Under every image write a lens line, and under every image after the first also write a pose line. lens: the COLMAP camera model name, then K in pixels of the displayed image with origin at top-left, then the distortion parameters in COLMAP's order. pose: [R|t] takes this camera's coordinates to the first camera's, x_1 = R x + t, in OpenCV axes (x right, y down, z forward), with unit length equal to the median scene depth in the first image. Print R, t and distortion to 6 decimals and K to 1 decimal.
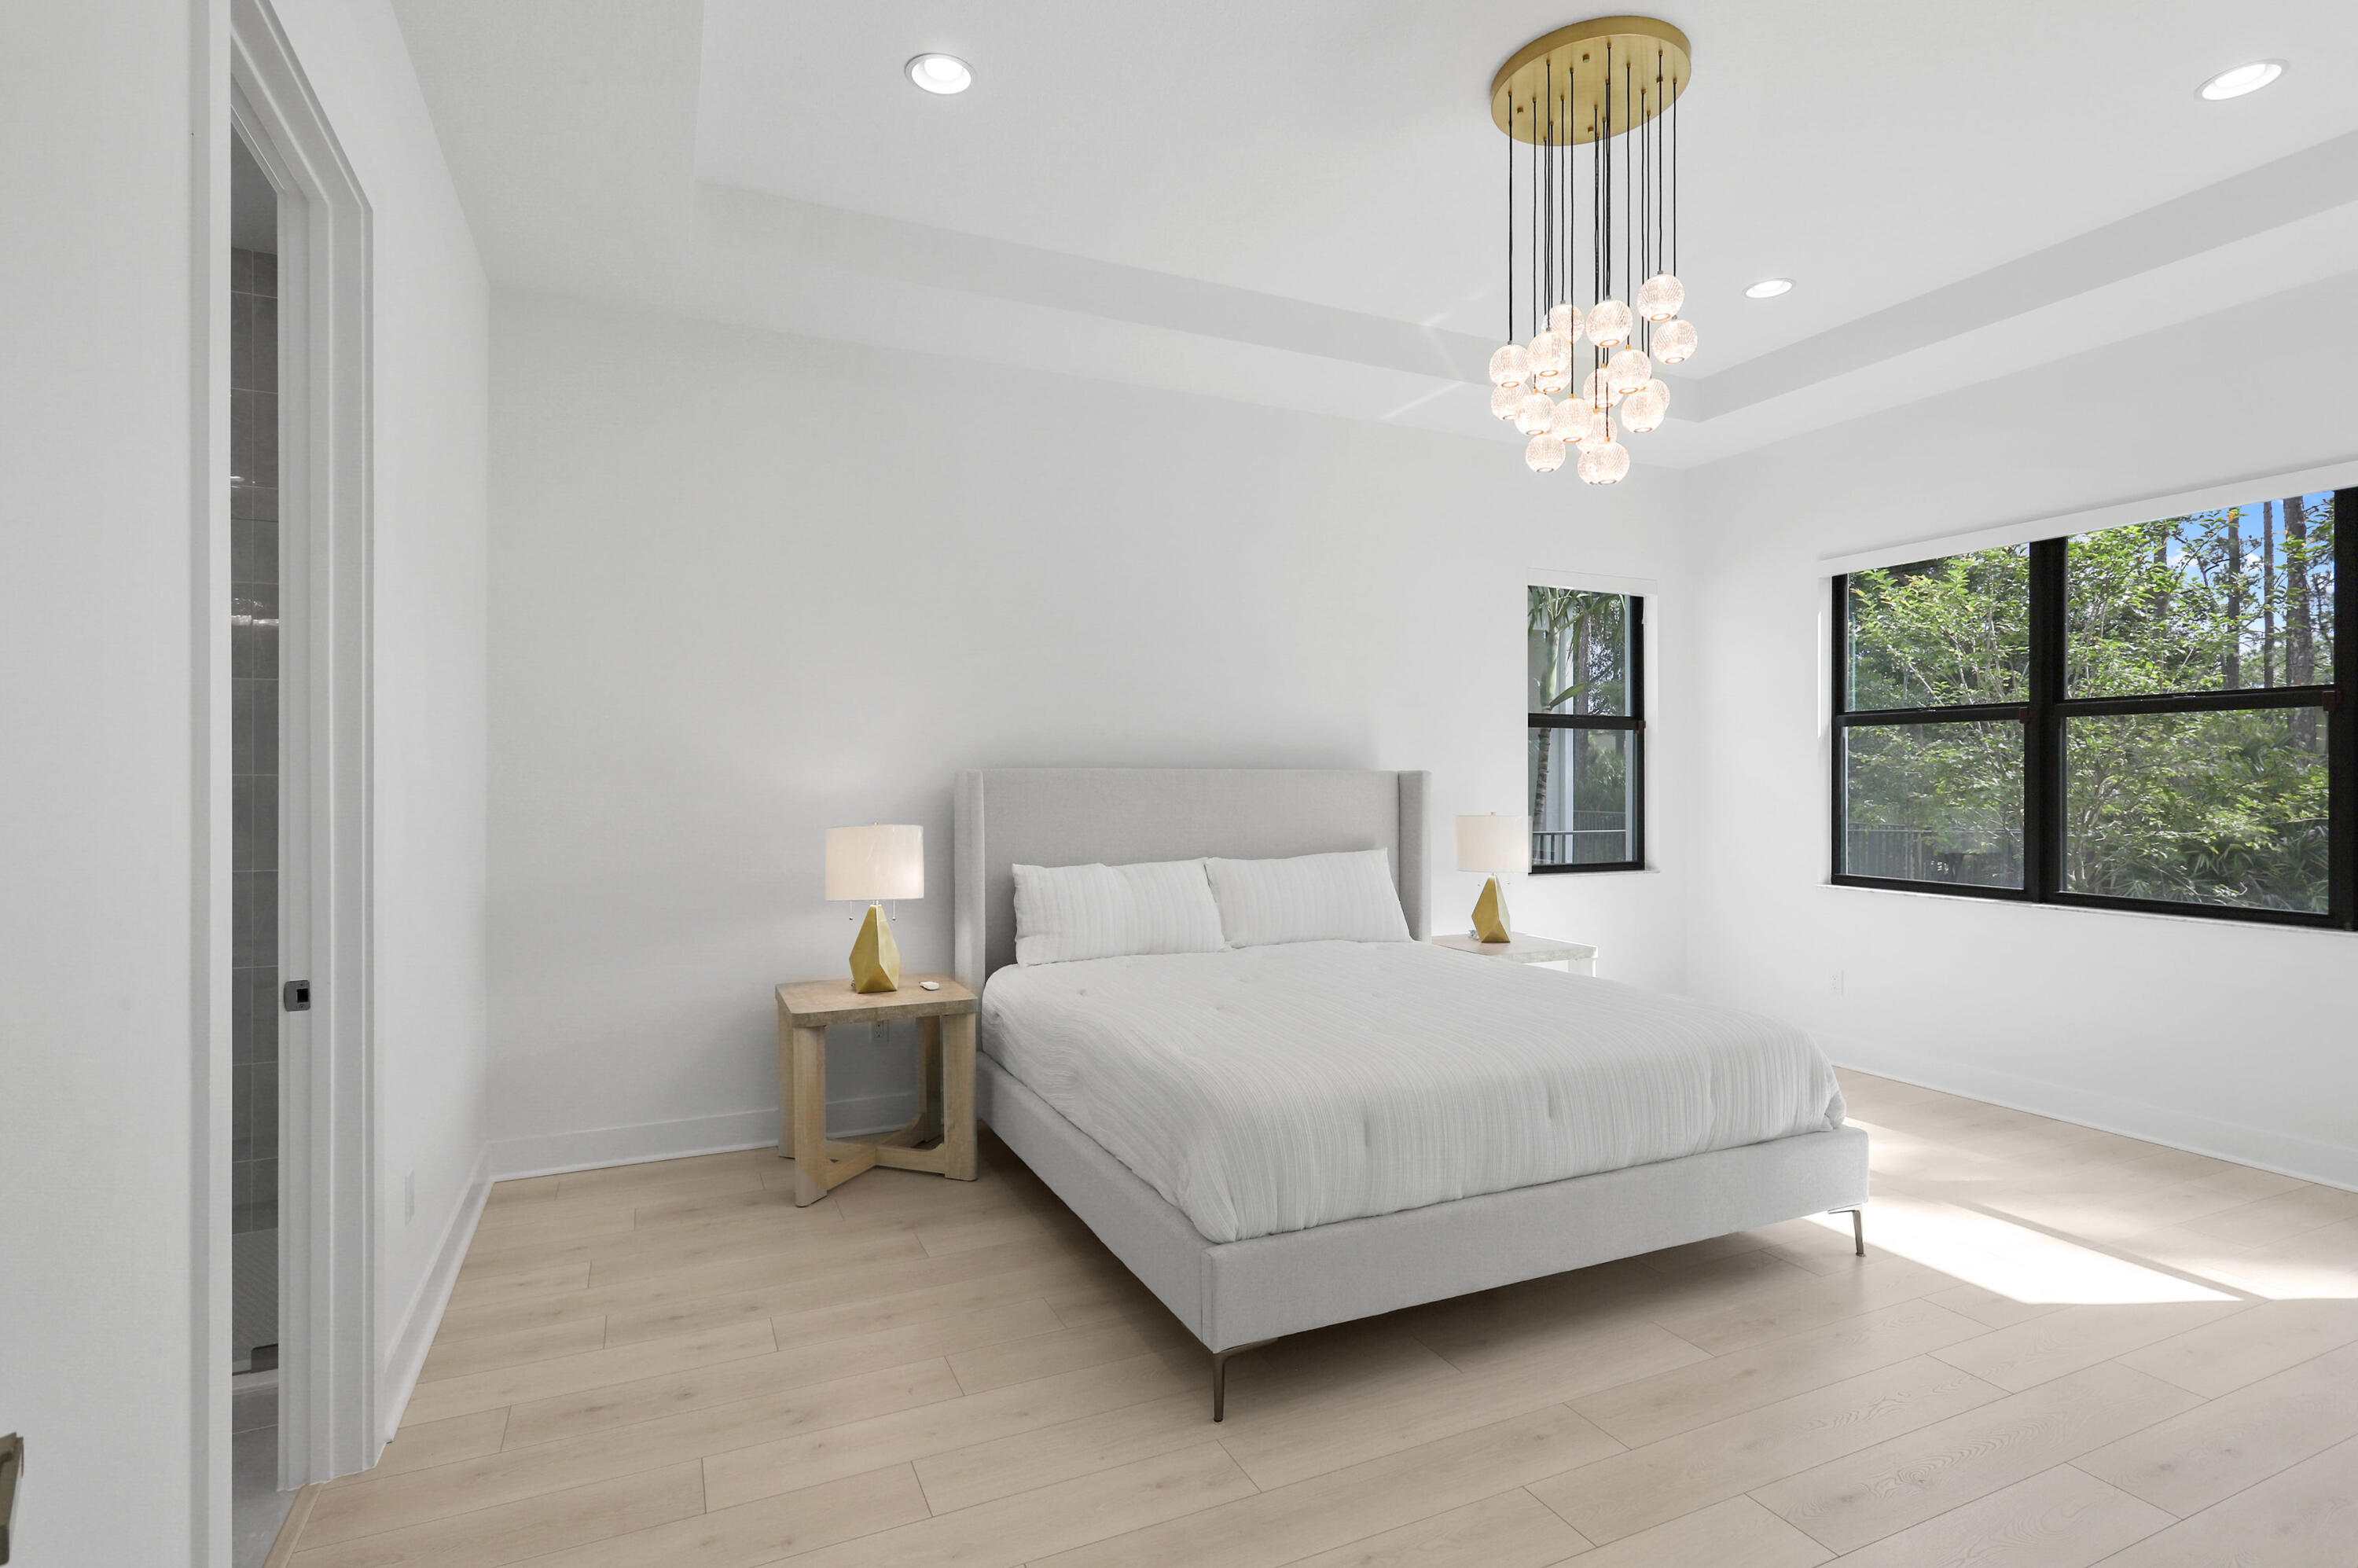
lens RADIAL K [[1142.7, 0, 1179.0], [0, 1142.7, 784.0], [0, 0, 1]] dist [0.004269, 0.000260]
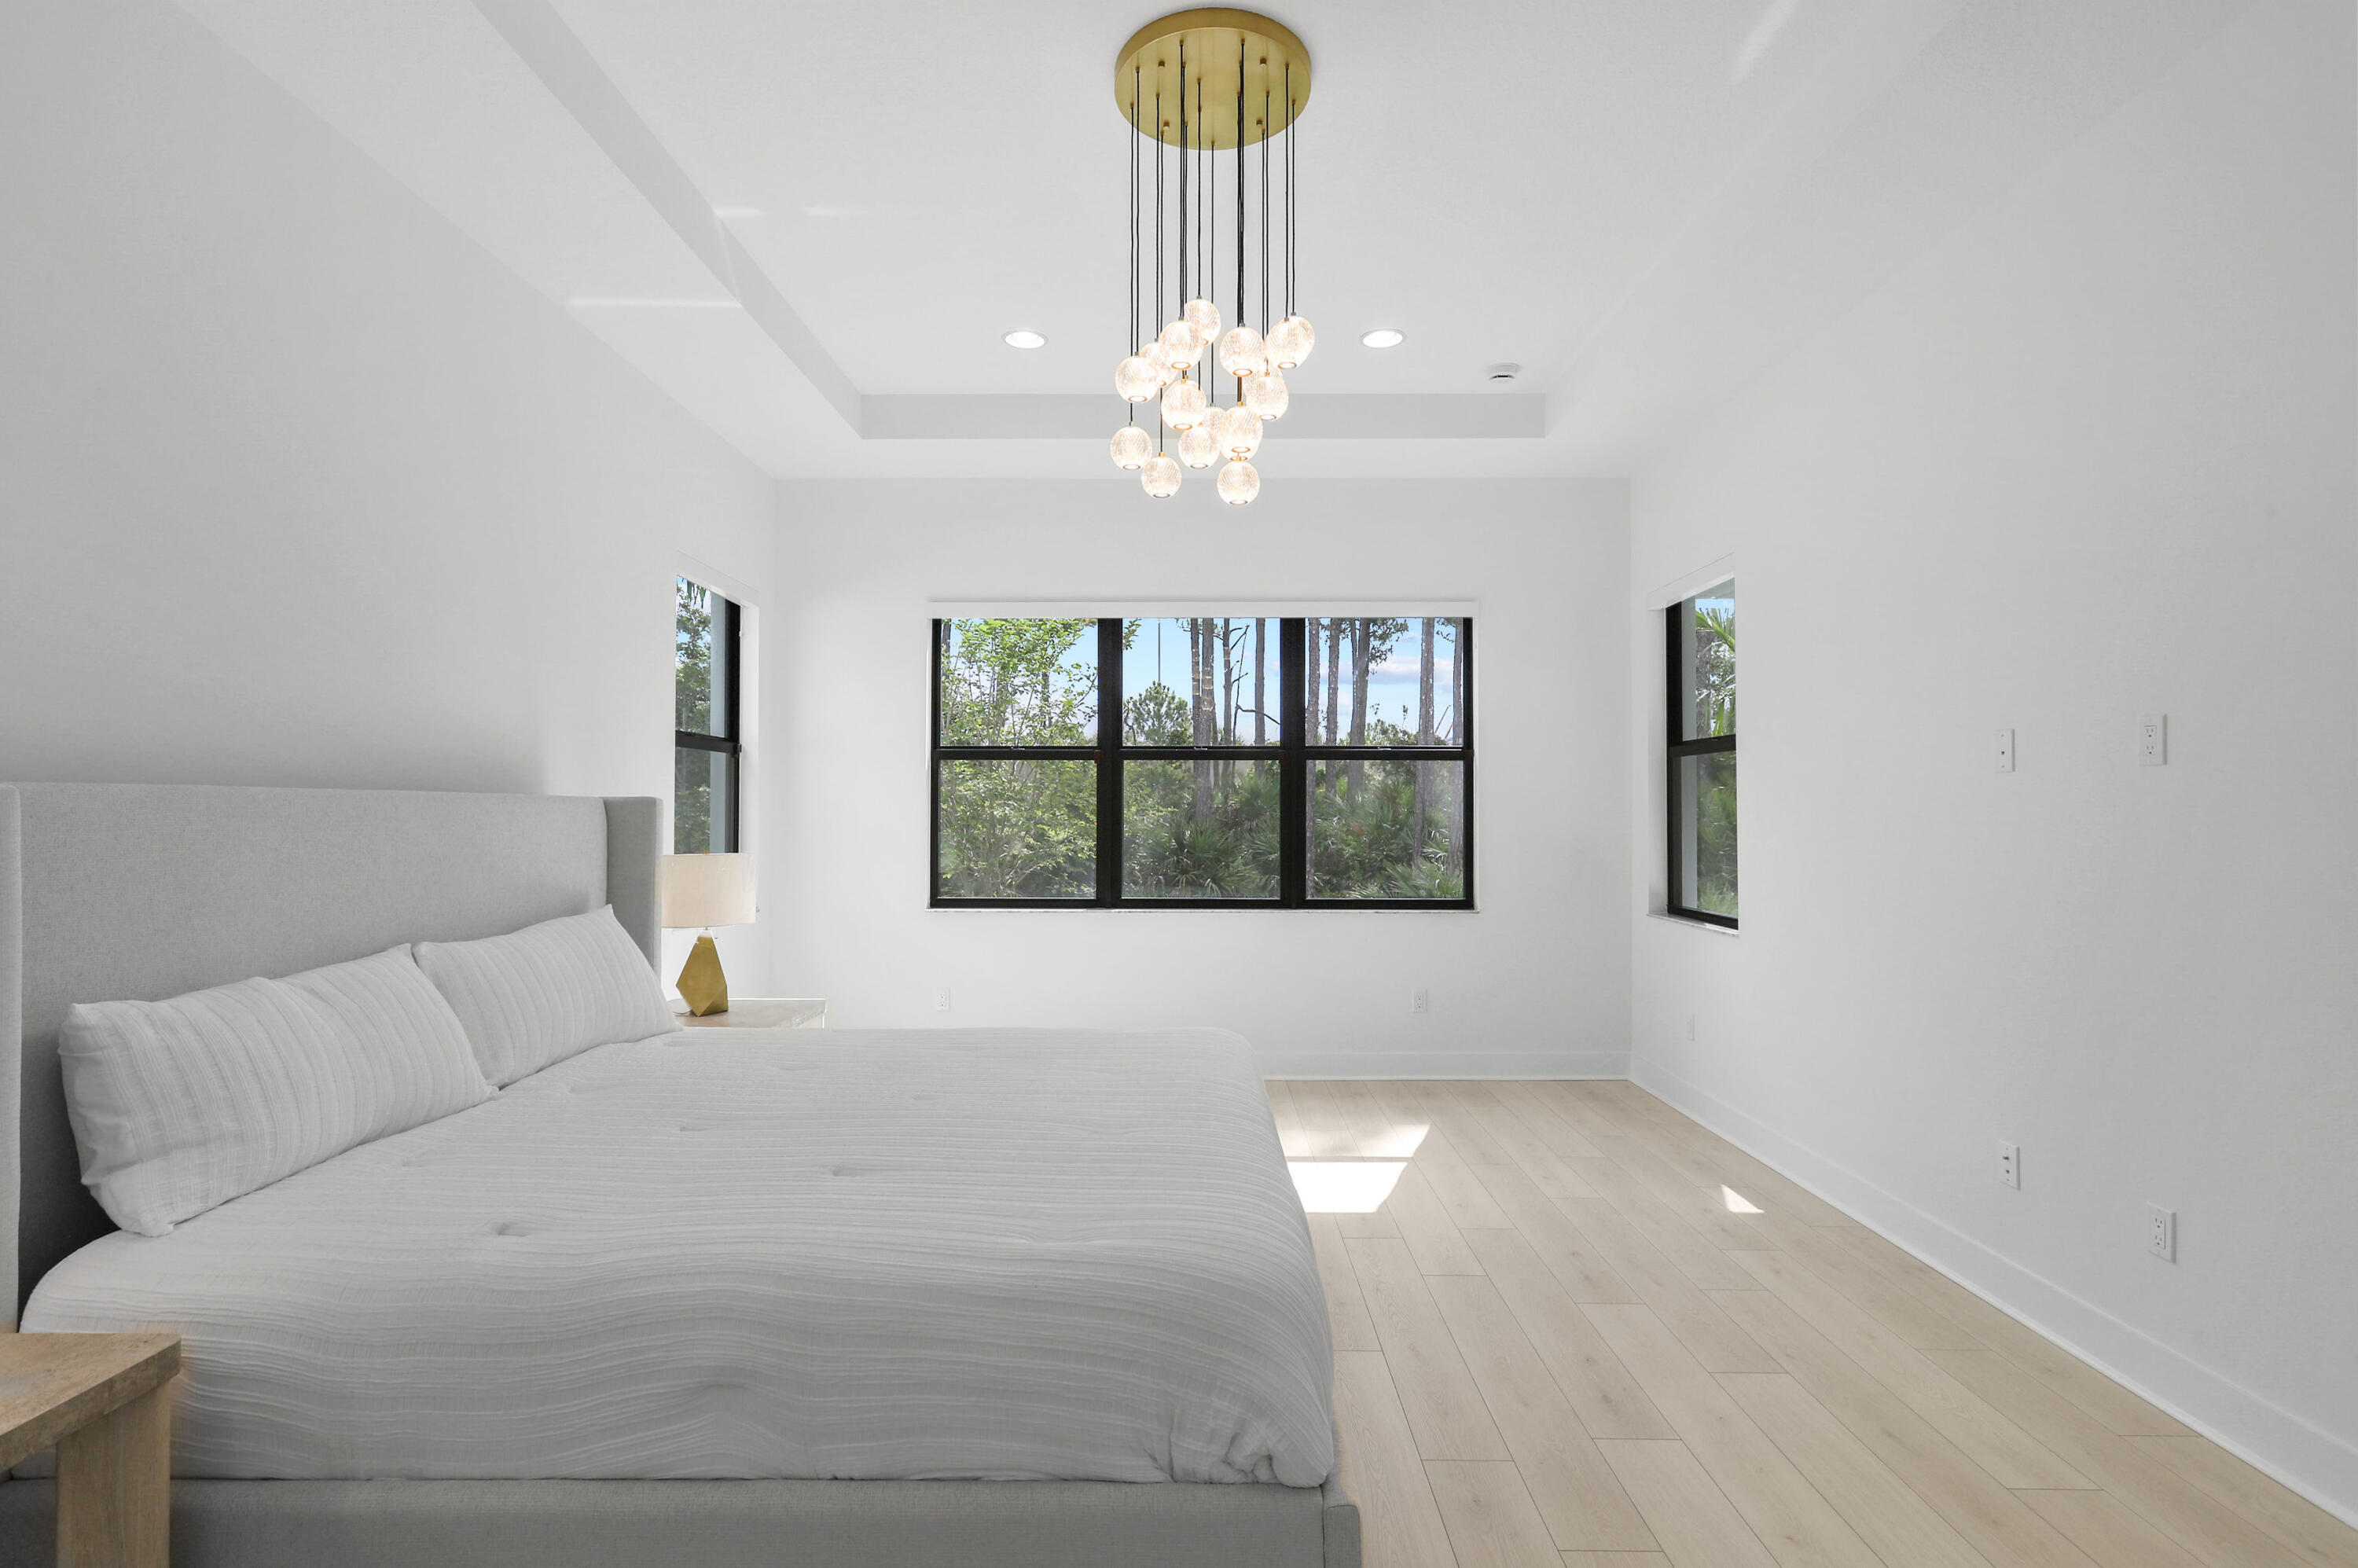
lens RADIAL K [[1121.1, 0, 1179.0], [0, 1121.1, 784.0], [0, 0, 1]] dist [0.000621, 0.000125]
pose [[0.431401, 0.020926, 0.901918, -0.317363], [0.003928, 0.999678, -0.025073, -0.000158], [-0.902152, 0.014359, 0.431180, 0.403193]]
